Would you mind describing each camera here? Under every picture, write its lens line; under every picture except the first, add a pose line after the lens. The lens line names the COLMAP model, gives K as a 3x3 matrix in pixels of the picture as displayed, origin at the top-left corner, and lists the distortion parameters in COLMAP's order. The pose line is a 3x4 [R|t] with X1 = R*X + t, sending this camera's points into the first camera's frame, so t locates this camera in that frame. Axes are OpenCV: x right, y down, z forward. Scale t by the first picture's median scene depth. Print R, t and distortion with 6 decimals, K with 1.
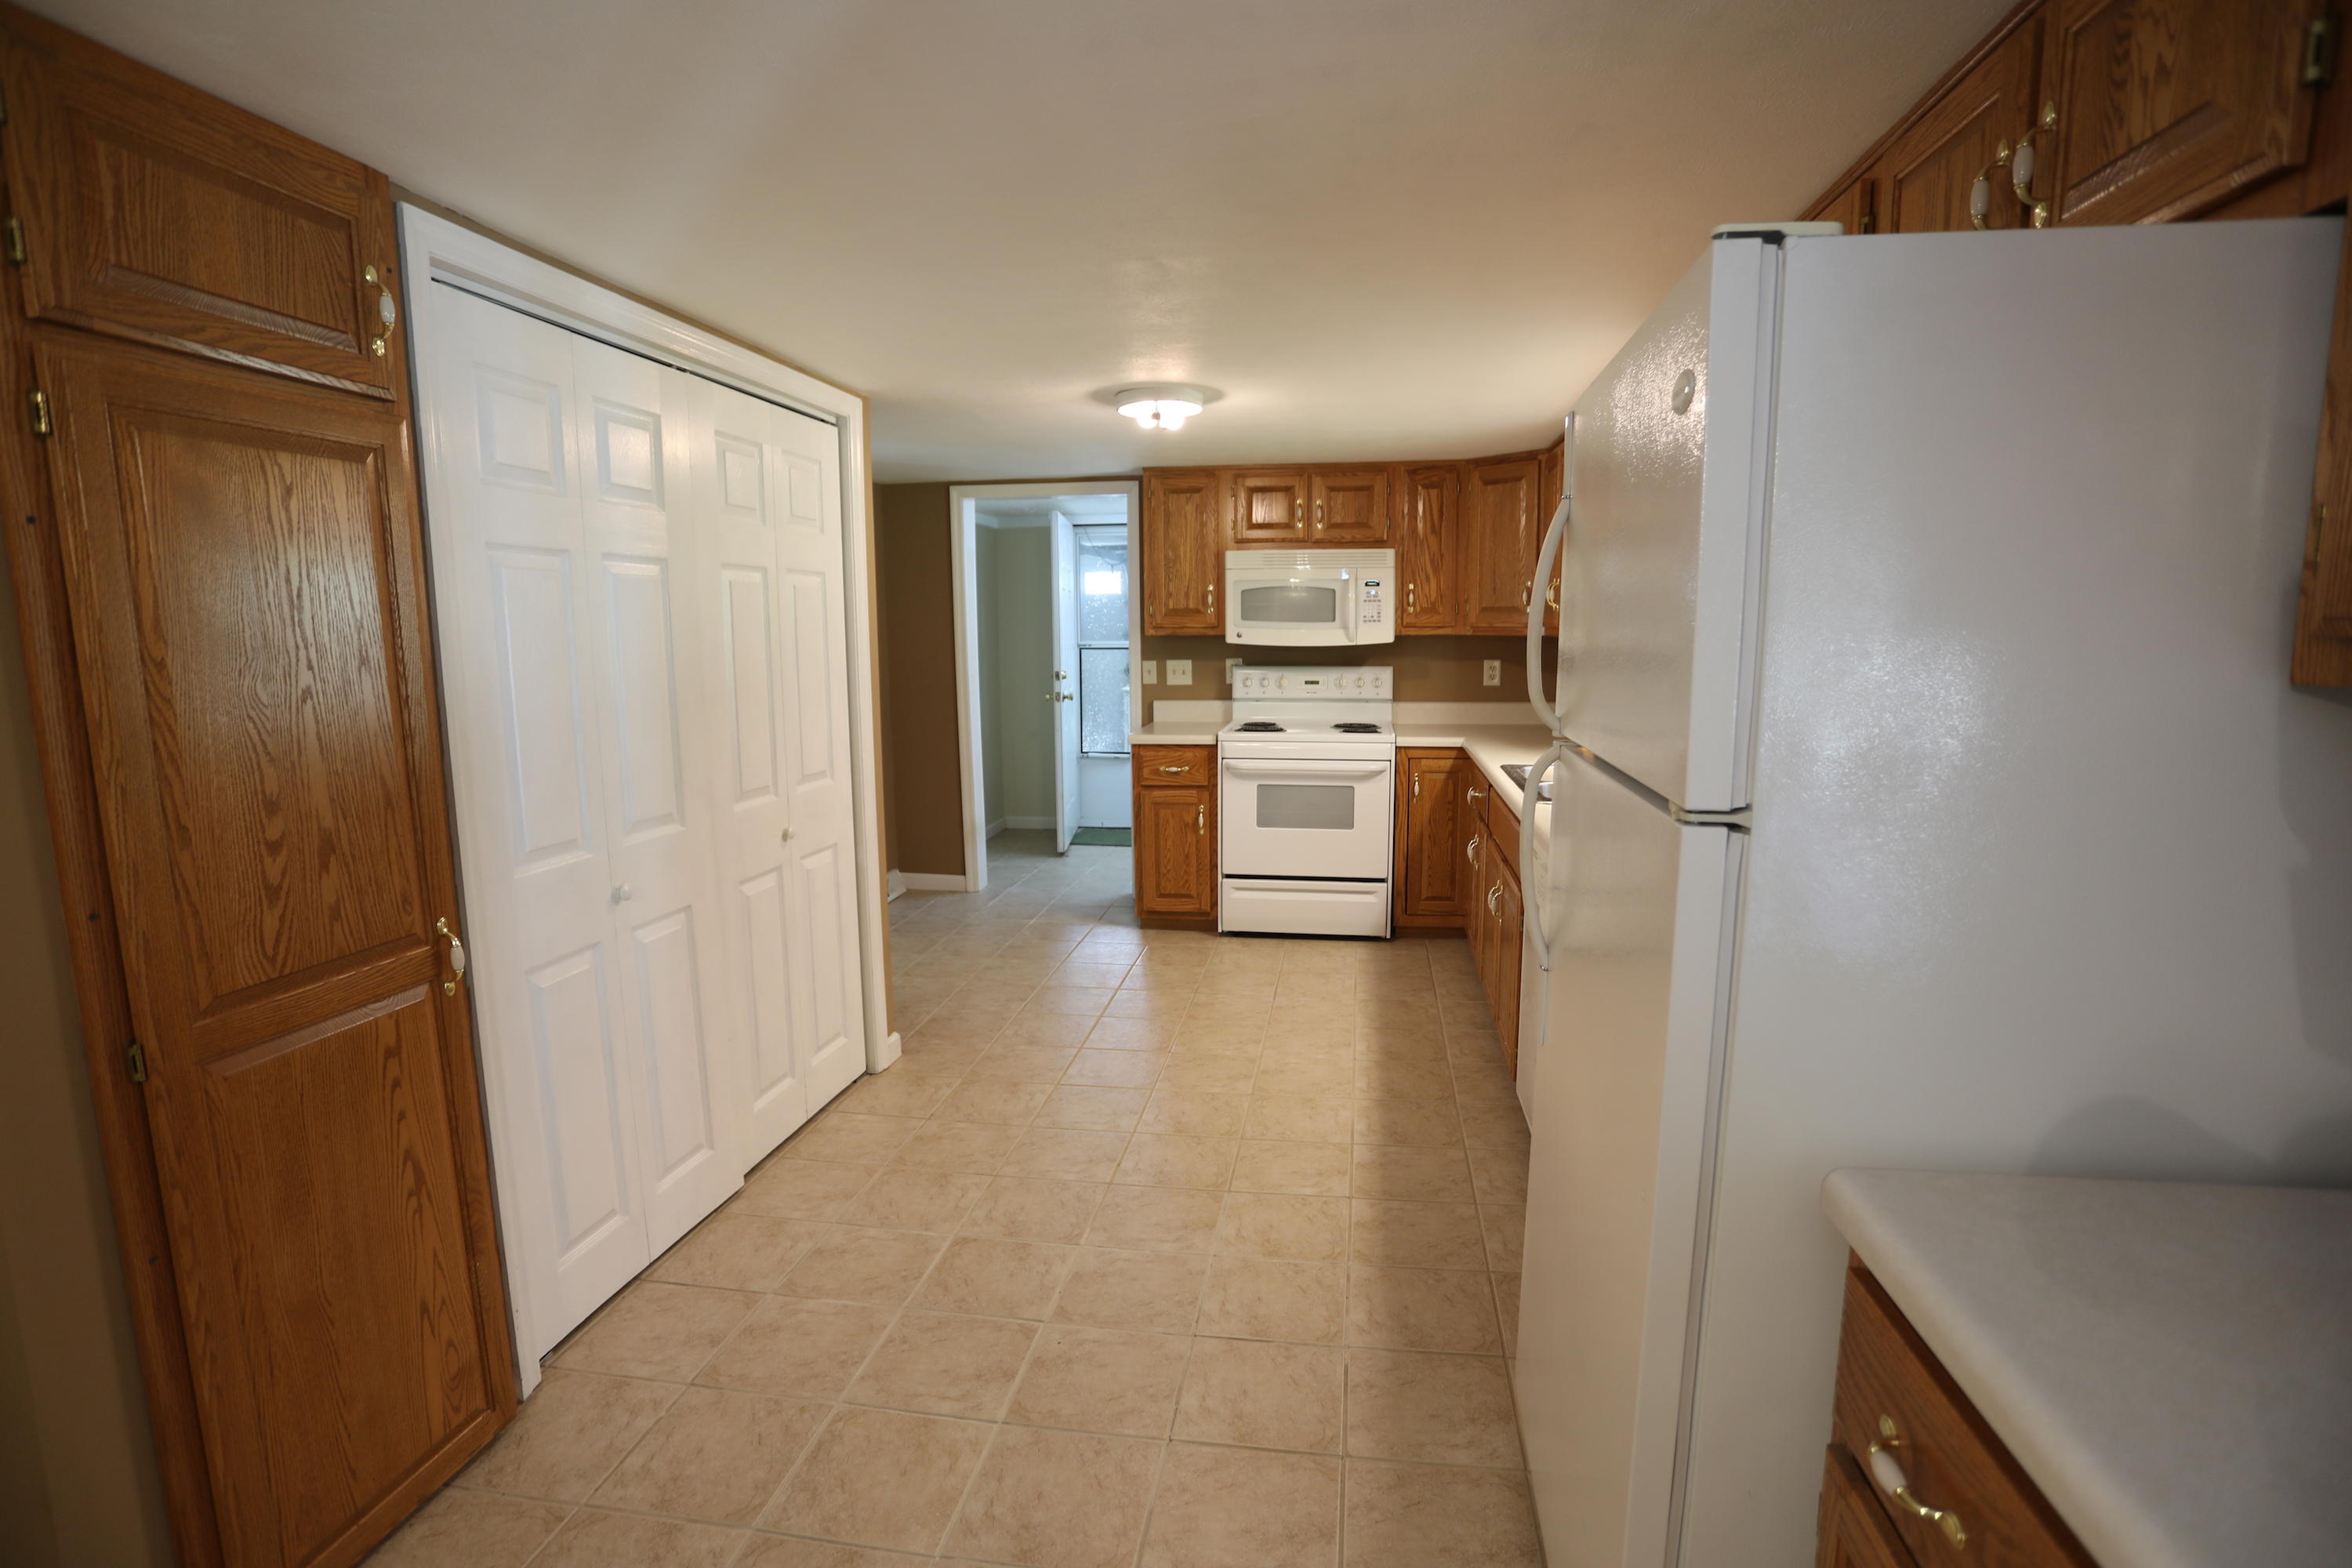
lens RADIAL K [[1135.7, 0, 1183.5], [0, 1135.7, 785.2], [0, 0, 1]] dist [-0.079689, 0.037070]
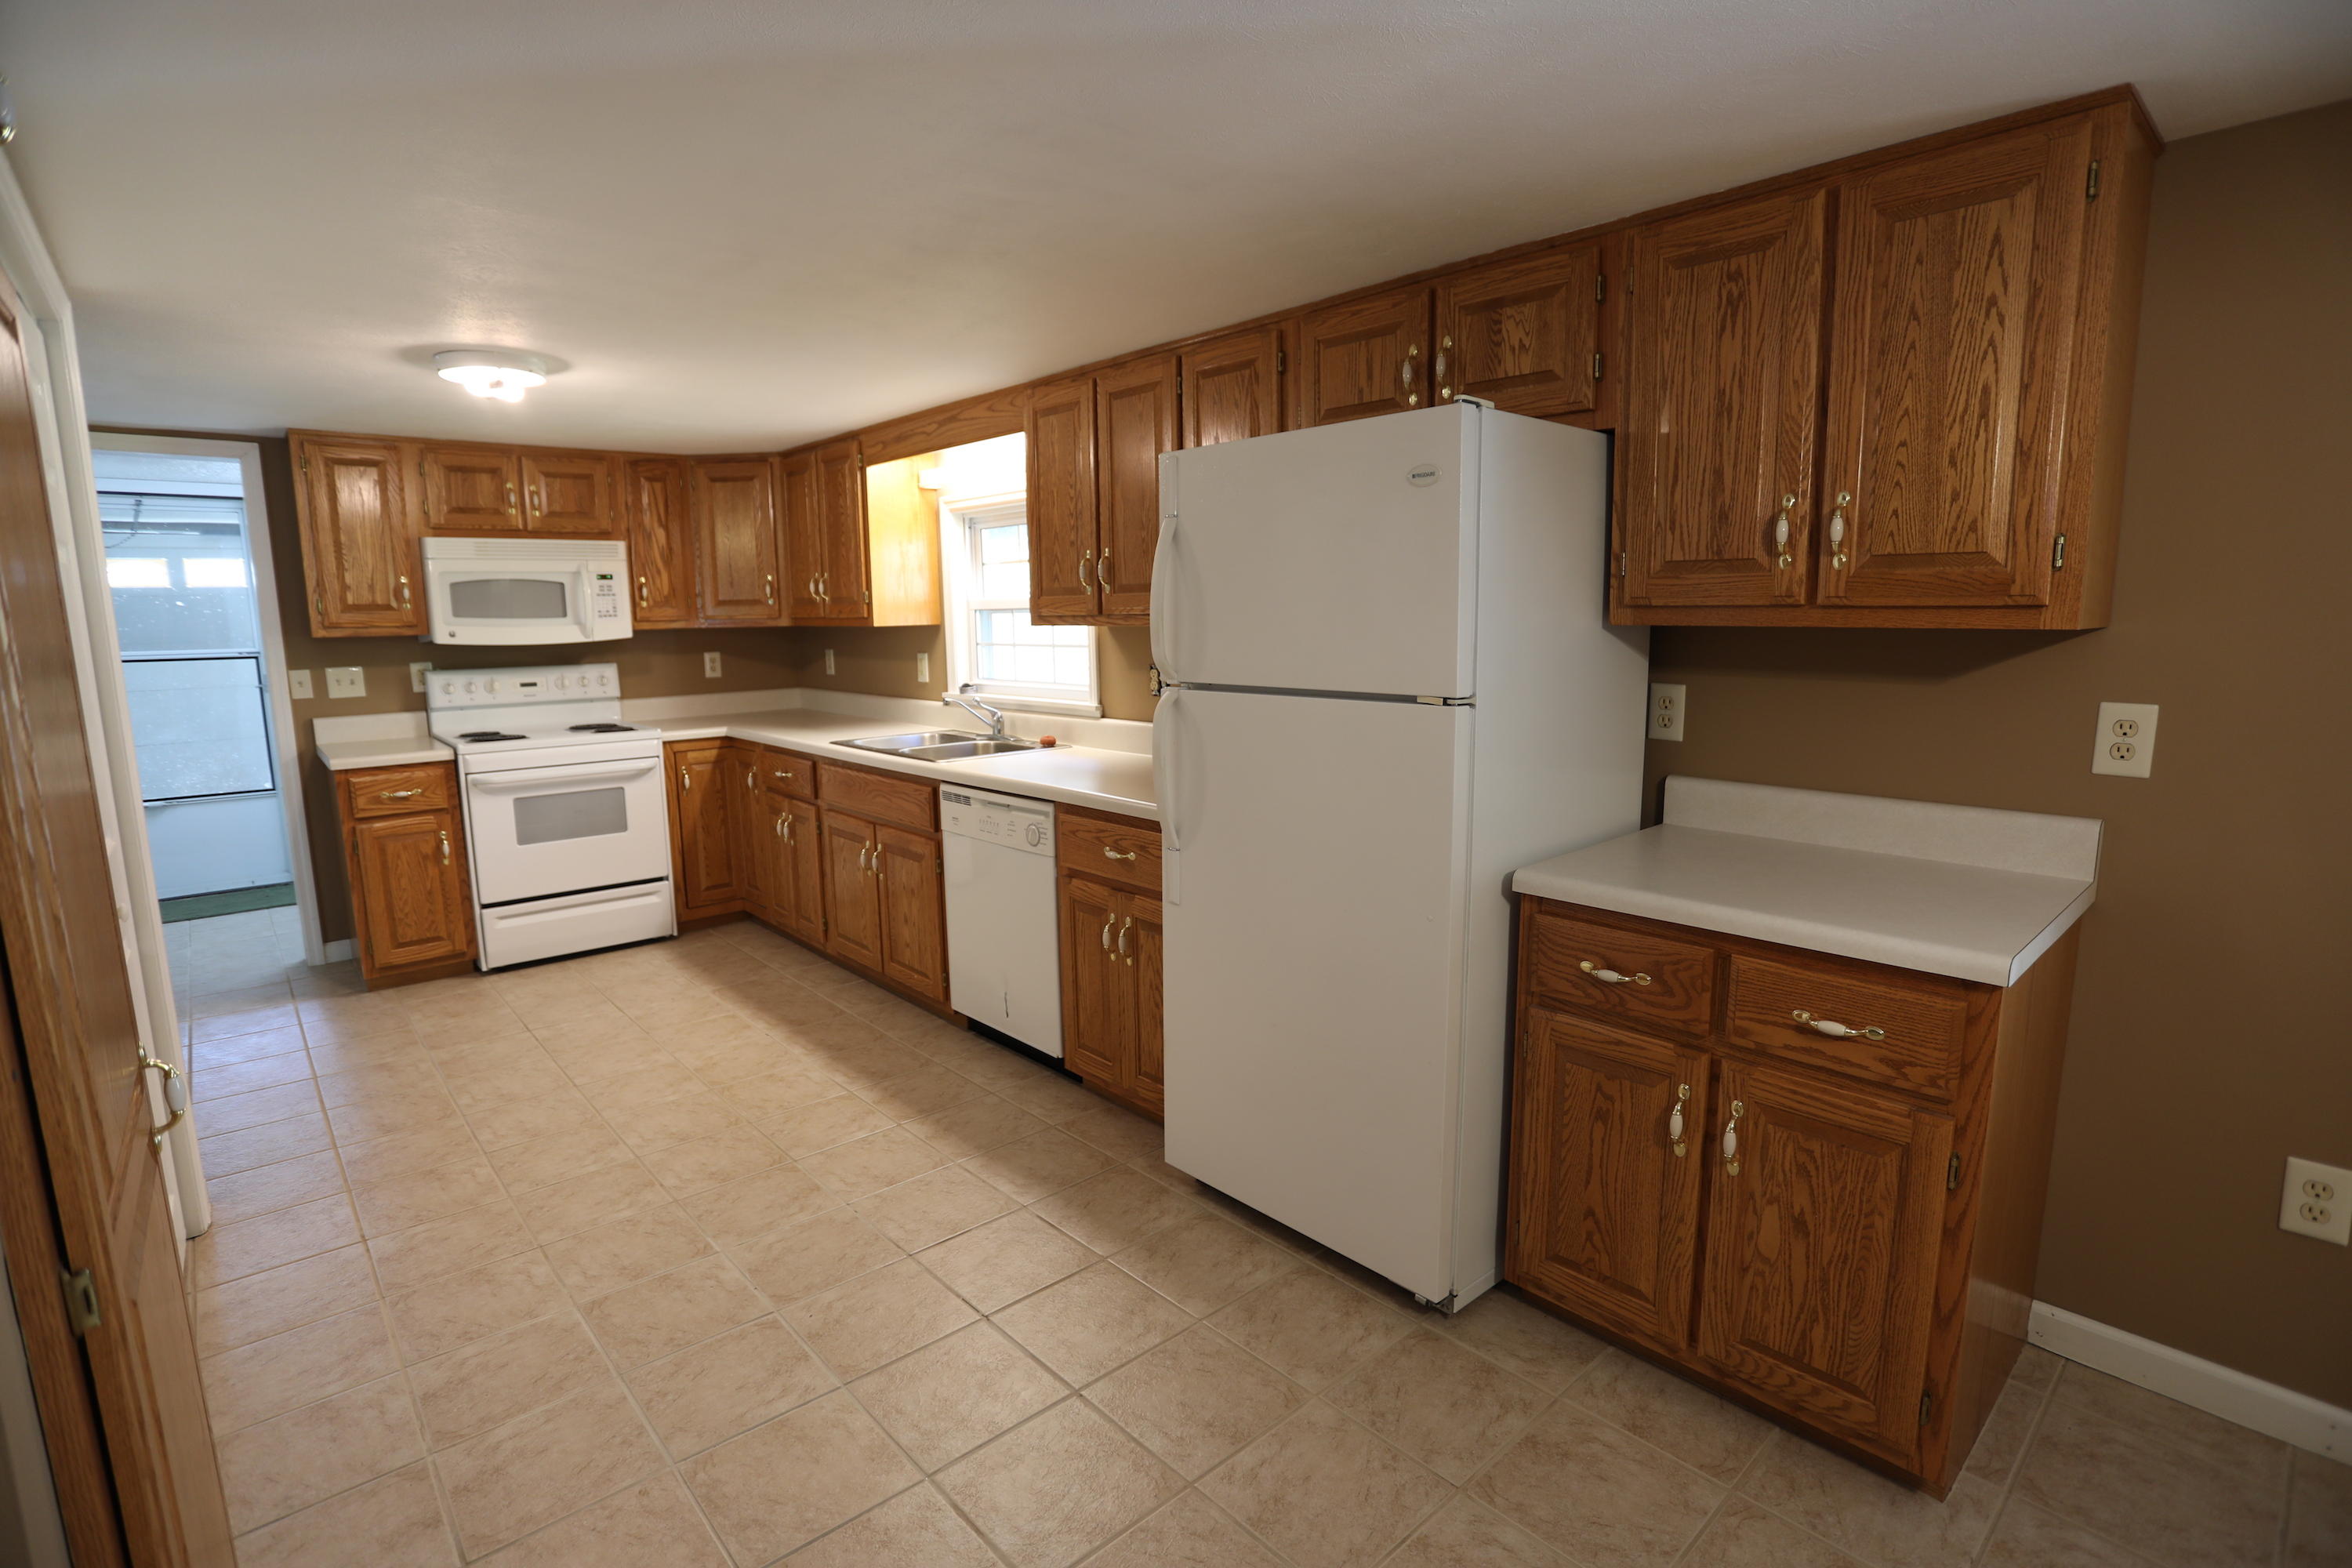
lens RADIAL K [[1135.7, 0, 1183.5], [0, 1135.7, 785.2], [0, 0, 1]] dist [-0.079689, 0.037070]
pose [[0.631465, -0.119149, 0.766196, -0.266870], [0.117558, 0.991412, 0.057285, 0.000961], [-0.766441, 0.053899, 0.640049, 0.028110]]
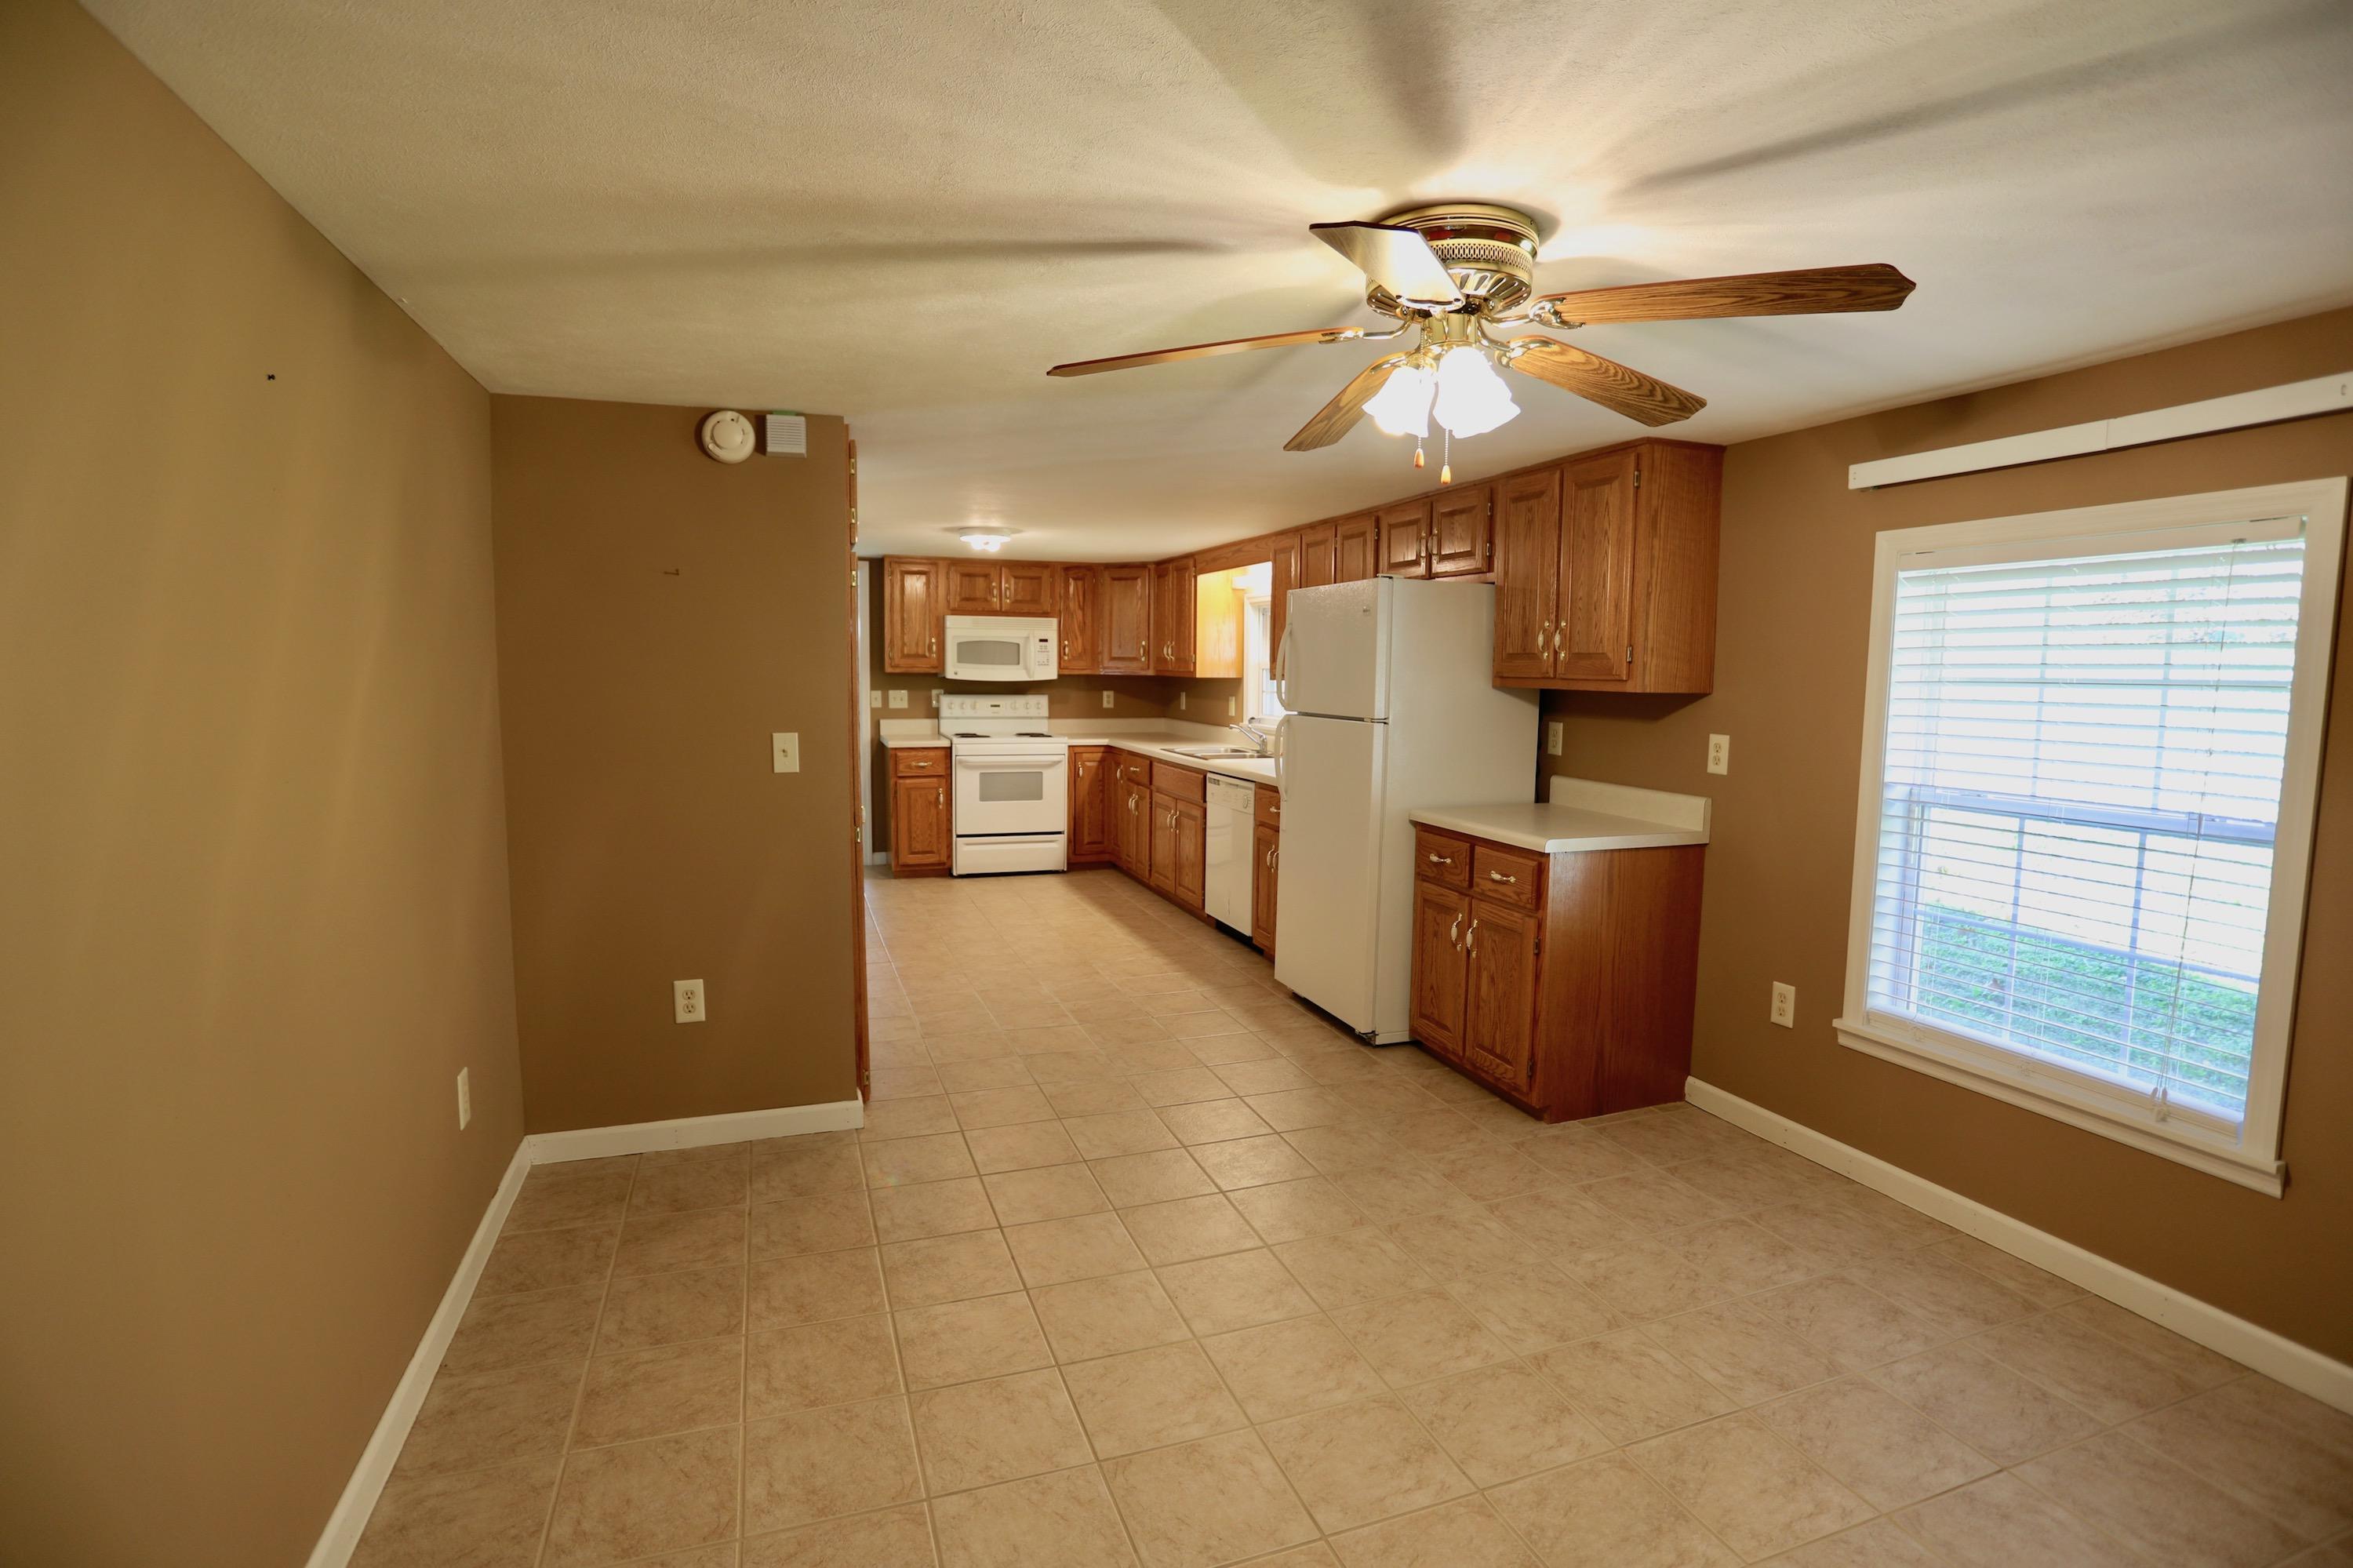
lens RADIAL K [[1136.3, 0, 1184.0], [0, 1136.3, 785.2], [0, 0, 1]] dist [-0.079689, 0.037070]
pose [[0.876761, -0.030918, 0.479932, -0.407824], [0.048440, 0.998534, -0.024165, 0.063609], [-0.478481, 0.044435, 0.876973, -0.426939]]
